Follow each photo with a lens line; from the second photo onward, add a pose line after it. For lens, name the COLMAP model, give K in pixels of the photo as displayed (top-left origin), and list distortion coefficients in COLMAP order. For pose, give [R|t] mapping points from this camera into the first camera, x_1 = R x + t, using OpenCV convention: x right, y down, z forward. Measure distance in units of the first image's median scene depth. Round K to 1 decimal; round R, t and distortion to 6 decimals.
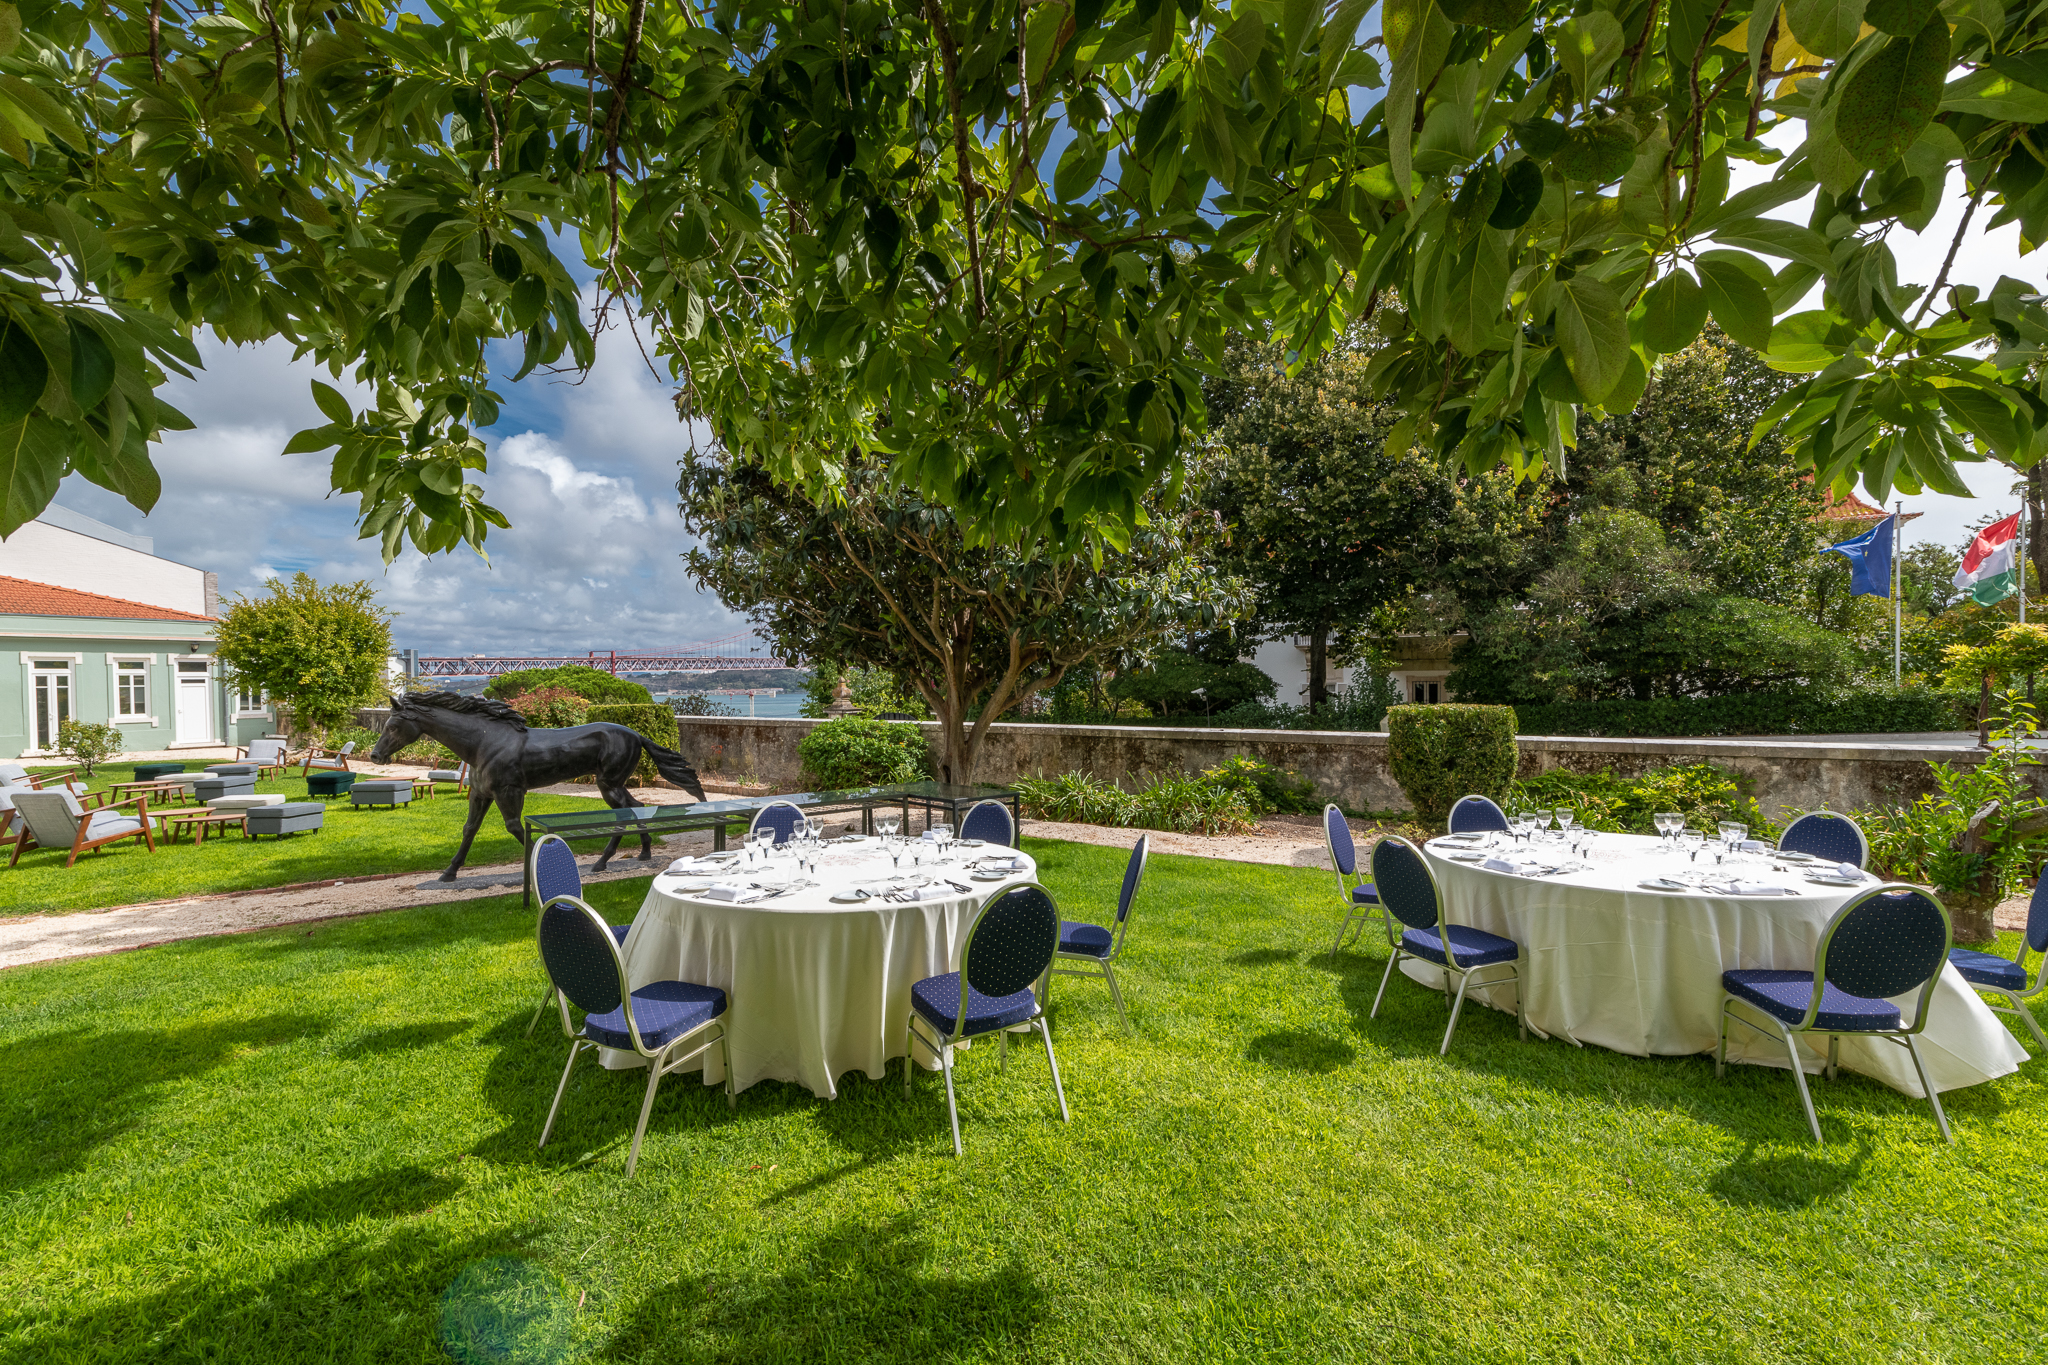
lens RADIAL K [[804.0, 0, 1024.0], [0, 804.0, 682.5], [0, 0, 1]] dist [0.001105, -0.002915]
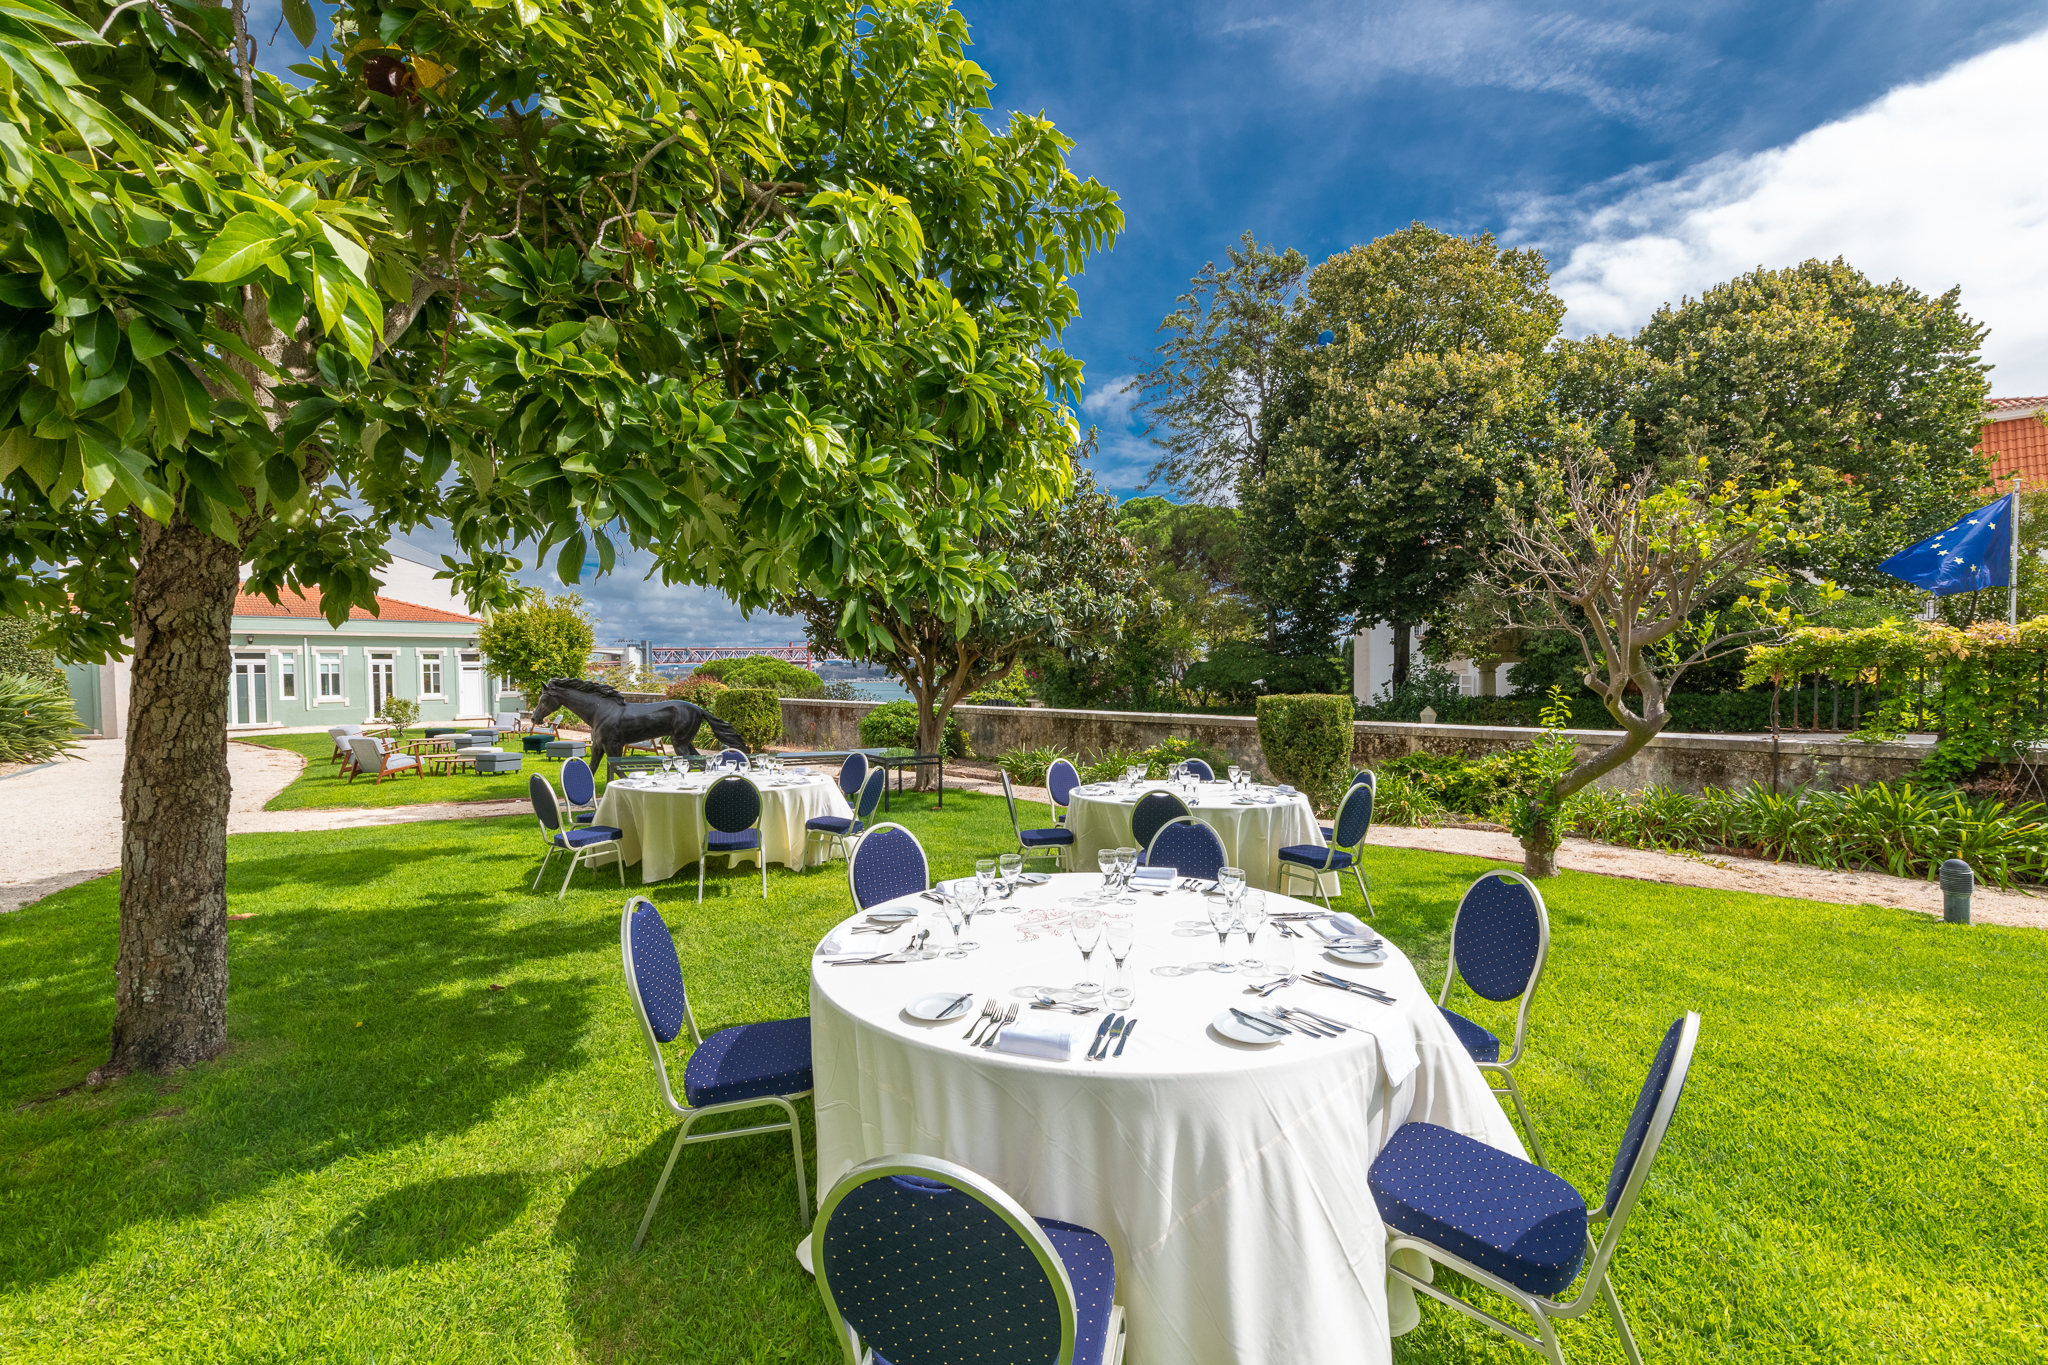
lens RADIAL K [[804.0, 0, 1024.0], [0, 804.0, 682.5], [0, 0, 1]] dist [0.001105, -0.002915]
pose [[0.976926, 0.007670, -0.213440, 0.243463], [-0.004778, 0.999890, 0.014059, -0.003481], [0.213524, -0.012714, 0.976855, -0.173567]]
